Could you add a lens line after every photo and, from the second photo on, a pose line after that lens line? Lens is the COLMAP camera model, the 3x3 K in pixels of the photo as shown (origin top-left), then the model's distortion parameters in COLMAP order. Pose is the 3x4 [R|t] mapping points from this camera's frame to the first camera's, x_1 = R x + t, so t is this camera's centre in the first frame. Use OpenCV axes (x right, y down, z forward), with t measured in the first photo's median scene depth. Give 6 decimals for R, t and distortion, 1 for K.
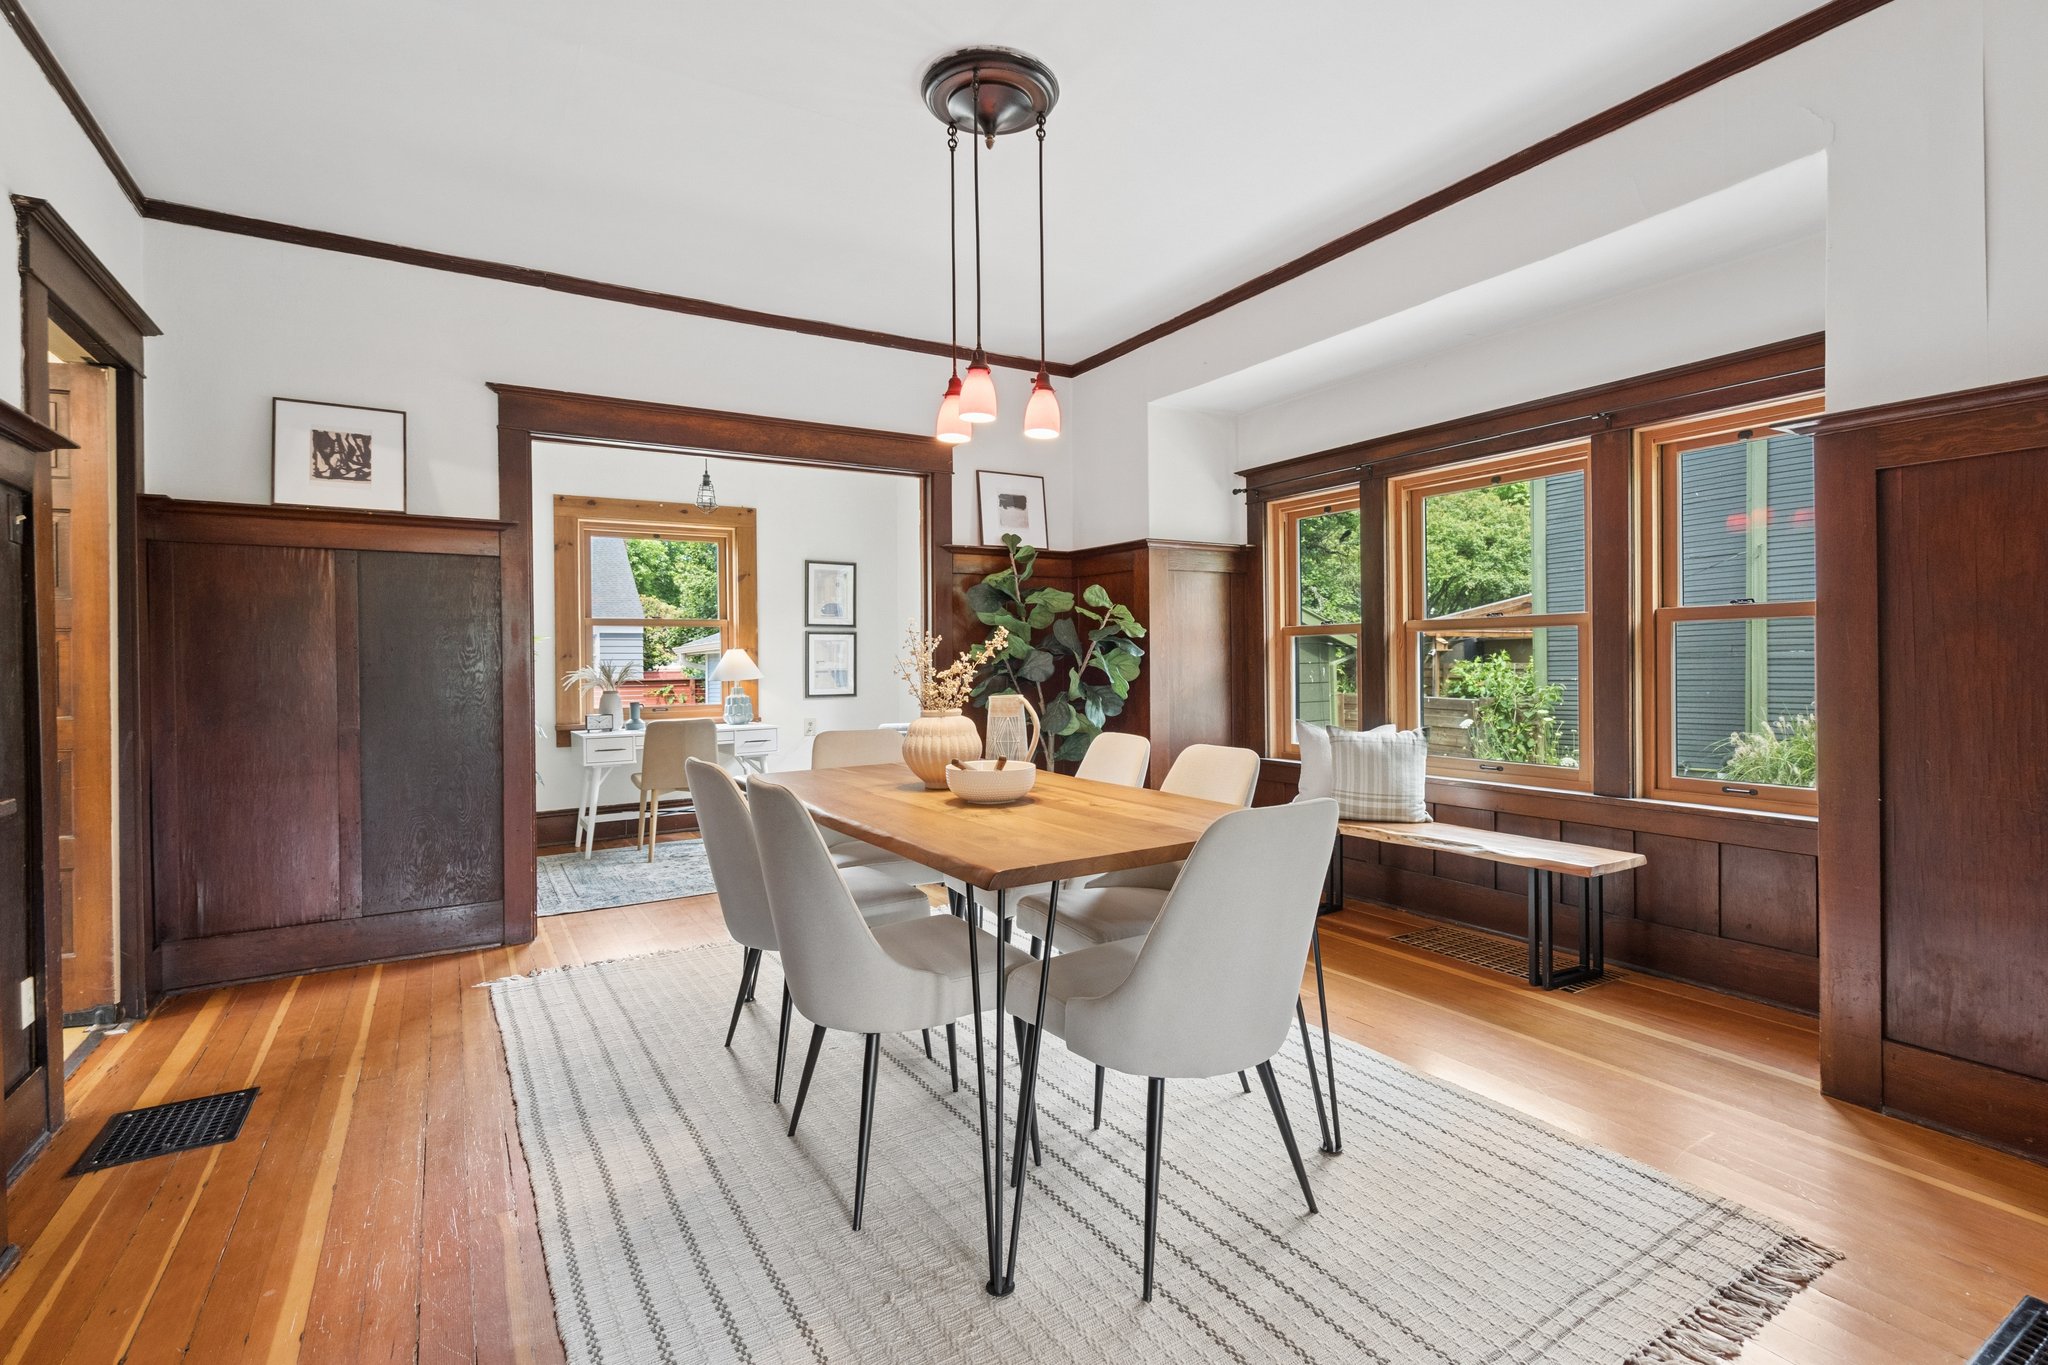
lens RADIAL K [[964.6, 0, 1035.4], [0, 964.6, 665.5], [0, 0, 1]] dist [0.005387, -0.000715]
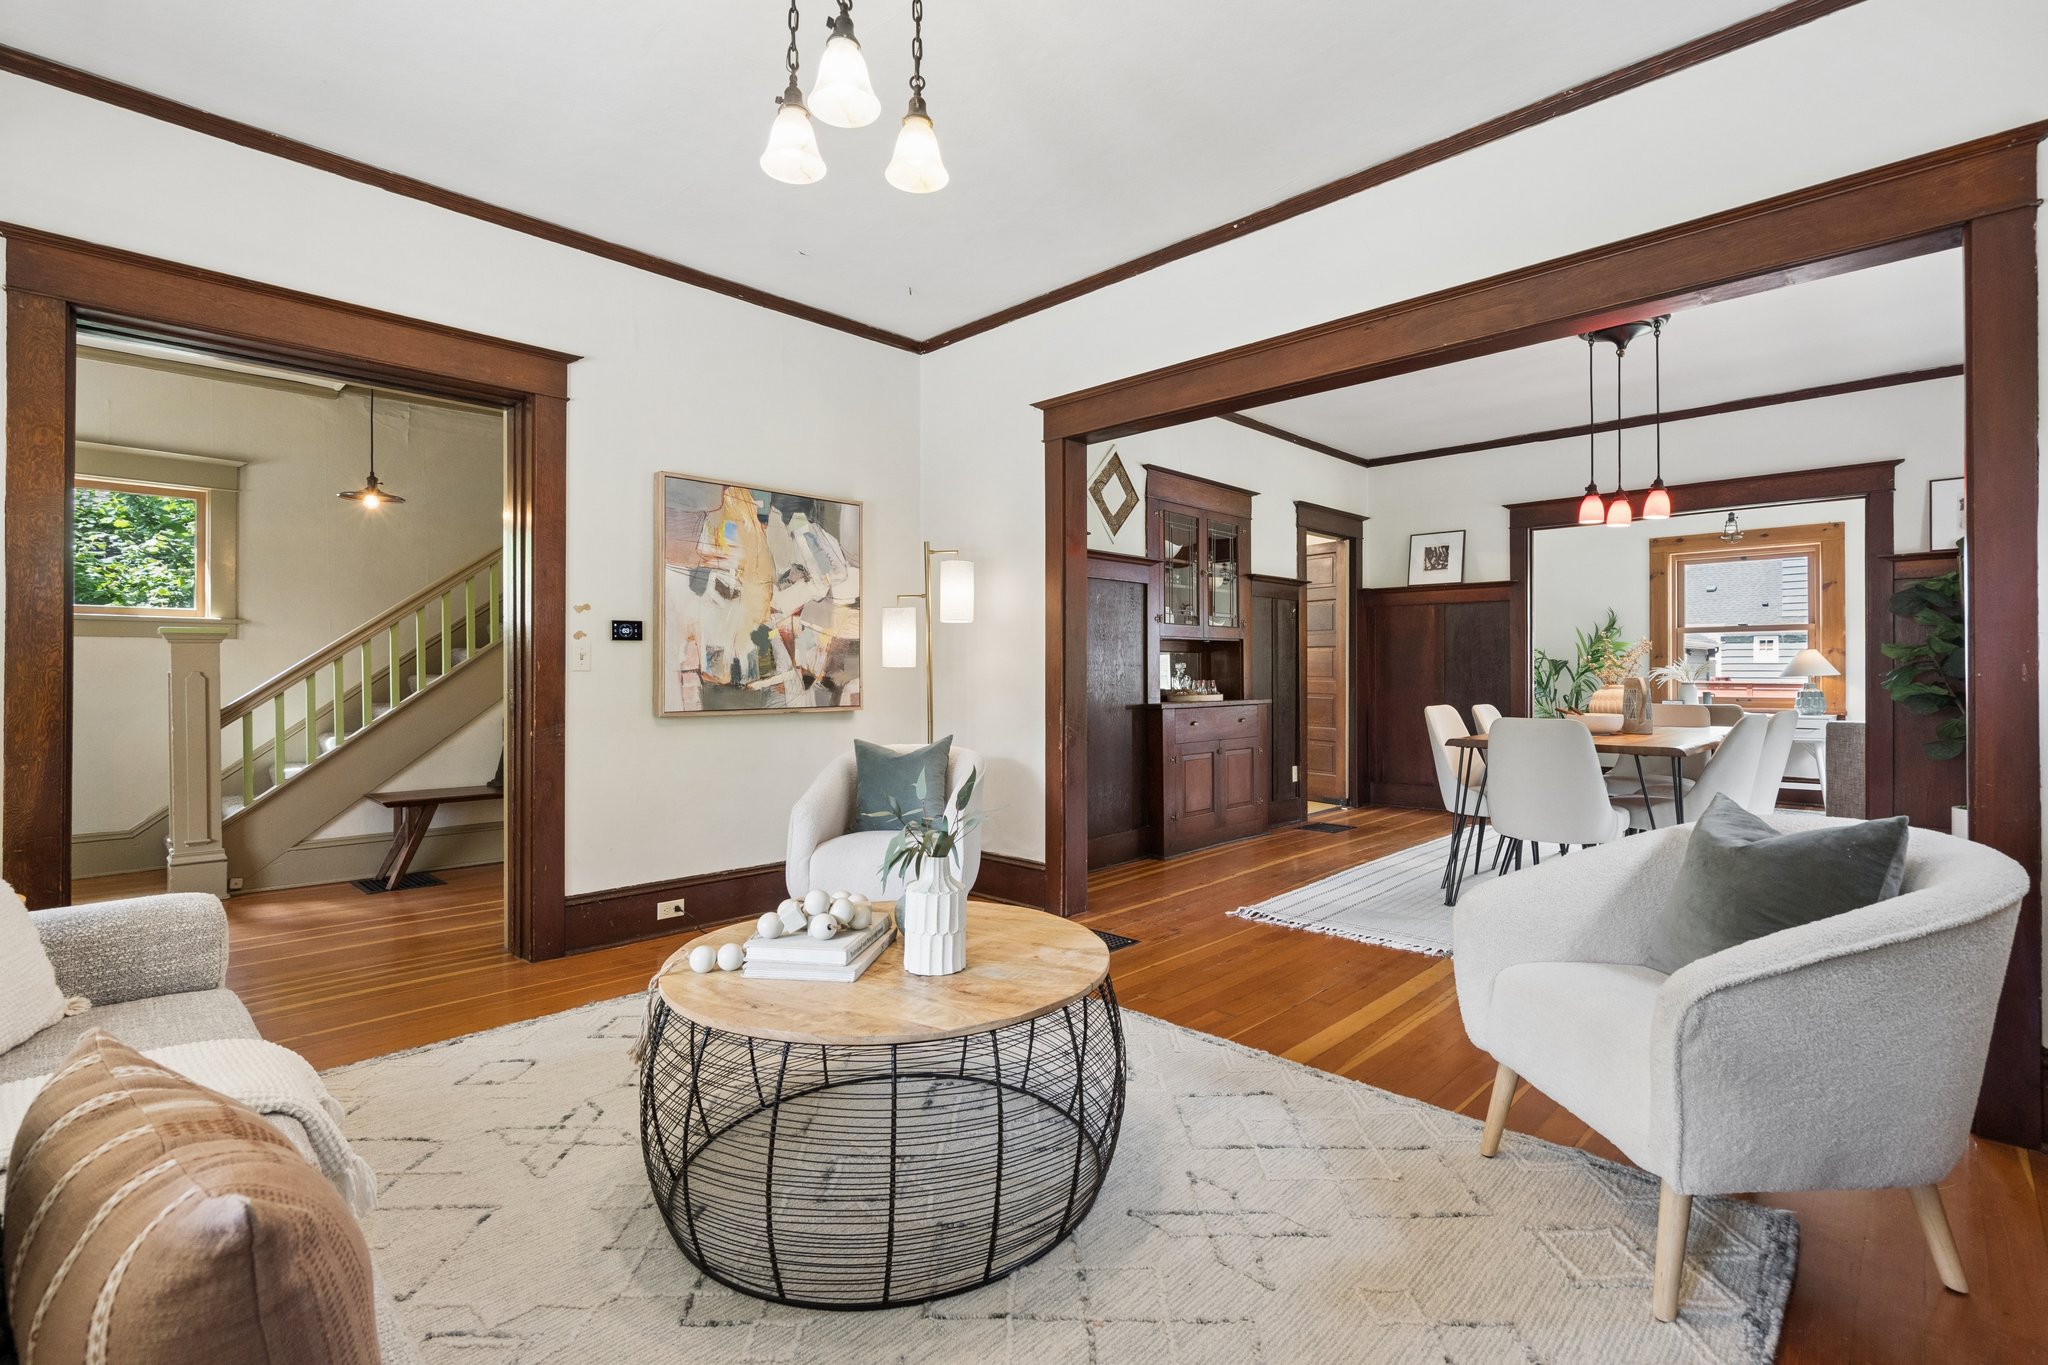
lens RADIAL K [[964.6, 0, 1025.0], [0, 964.6, 674.4], [0, 0, 1]] dist [0.005387, -0.000715]
pose [[0.261123, 0.011494, -0.965237, 0.917660], [-0.006316, 0.999928, 0.010199, 0.010944], [0.965285, 0.003434, 0.261177, -0.326034]]
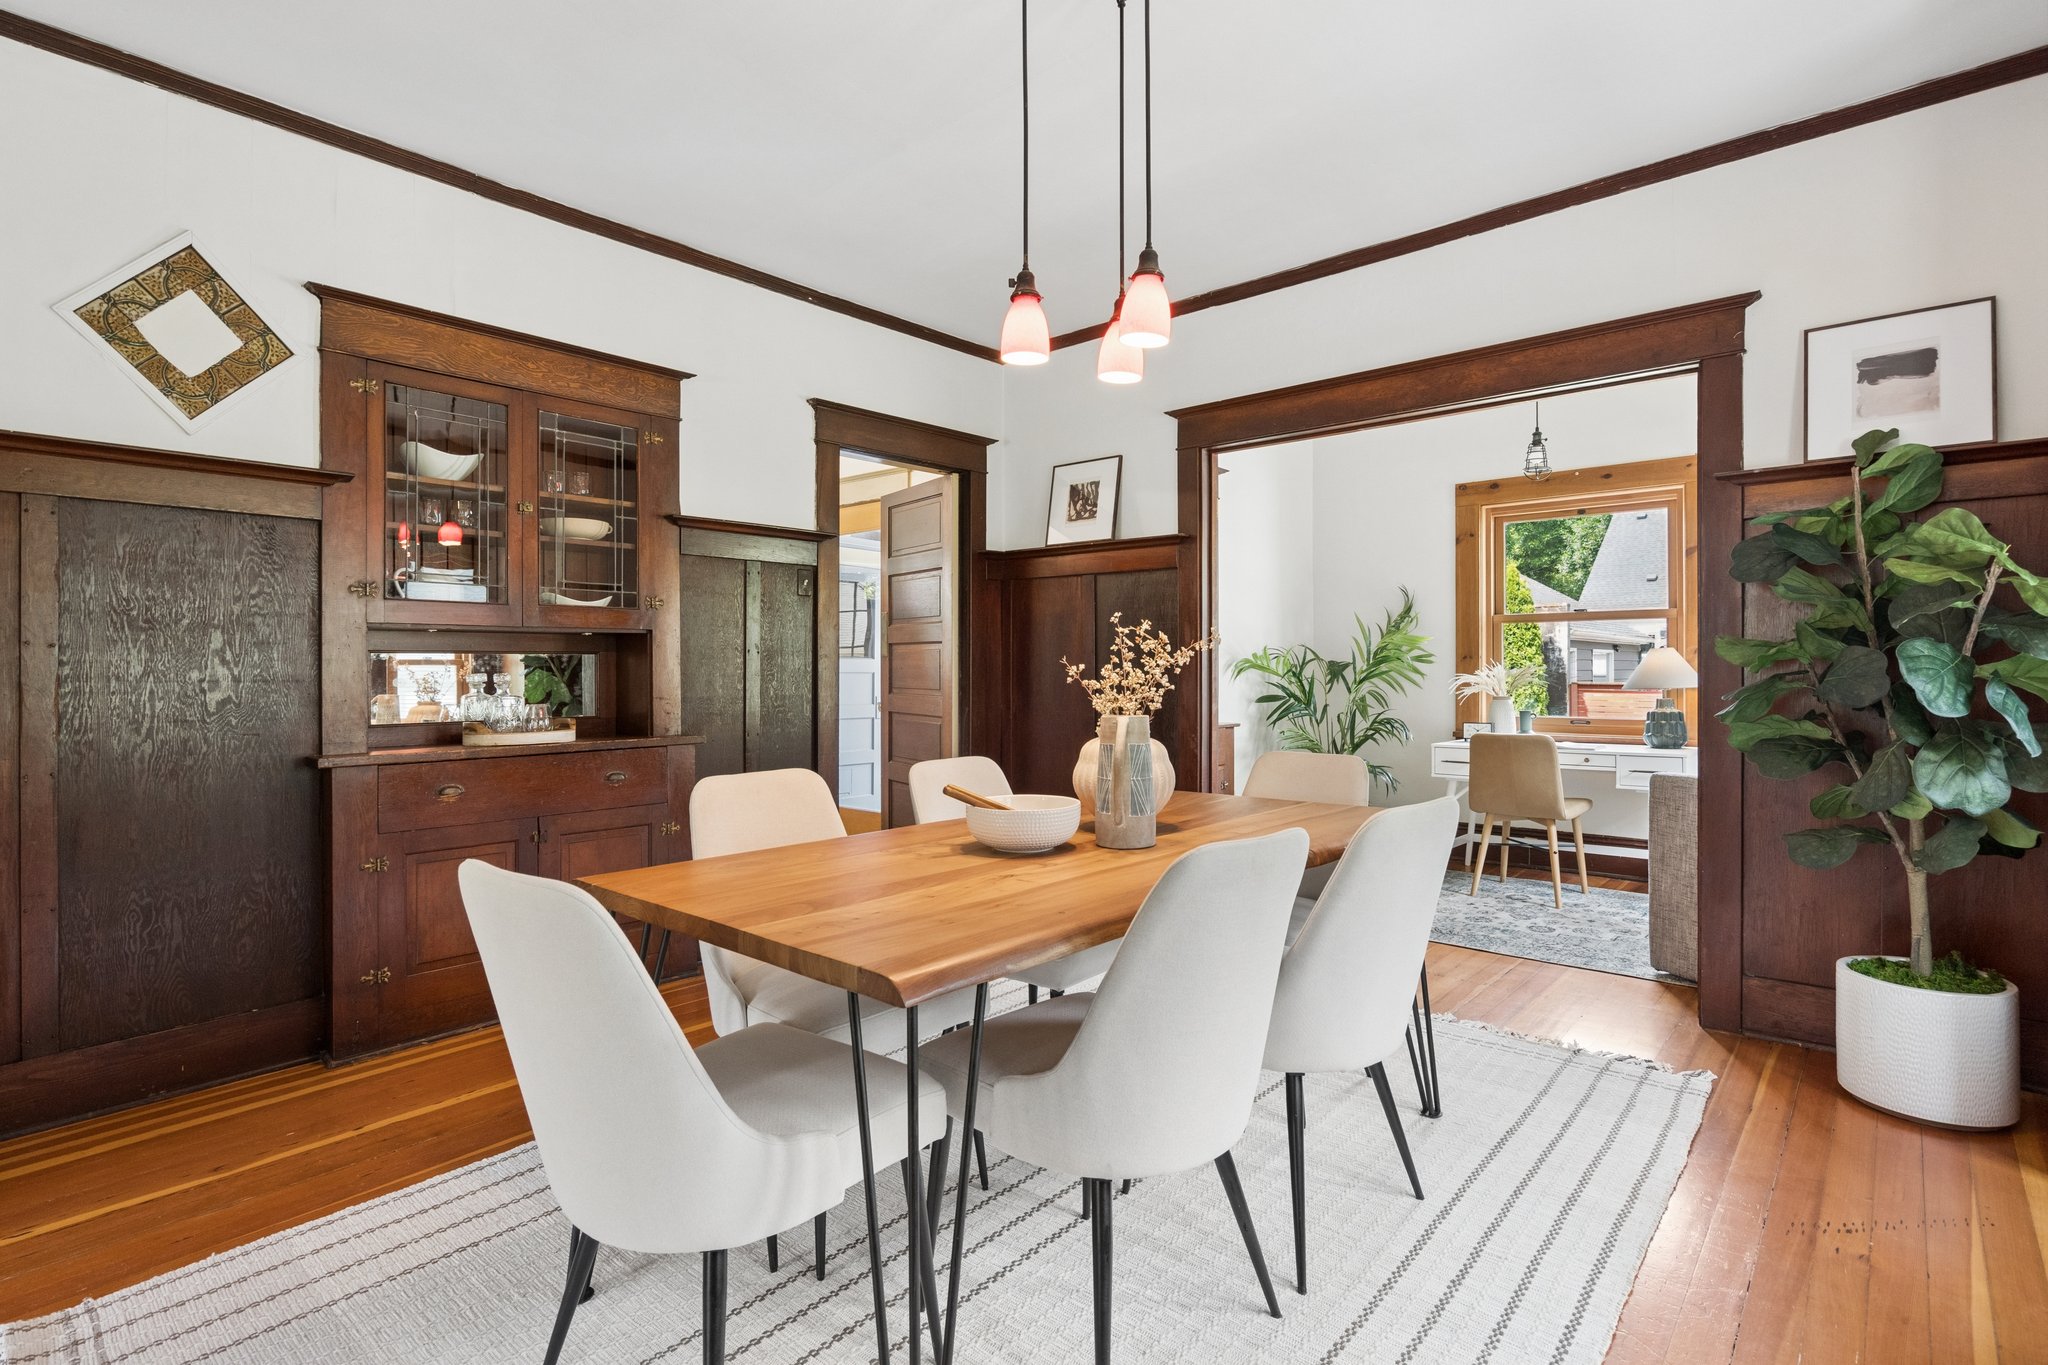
lens RADIAL K [[987.3, 0, 1031.1], [0, 987.3, 674.0], [0, 0, 1]] dist [-0.011786, 0.000508]
pose [[0.295301, 0.015411, -0.955280, 0.458468], [-0.005377, 0.999881, 0.014468, -0.007110], [0.955389, 0.000864, 0.295348, 0.498348]]
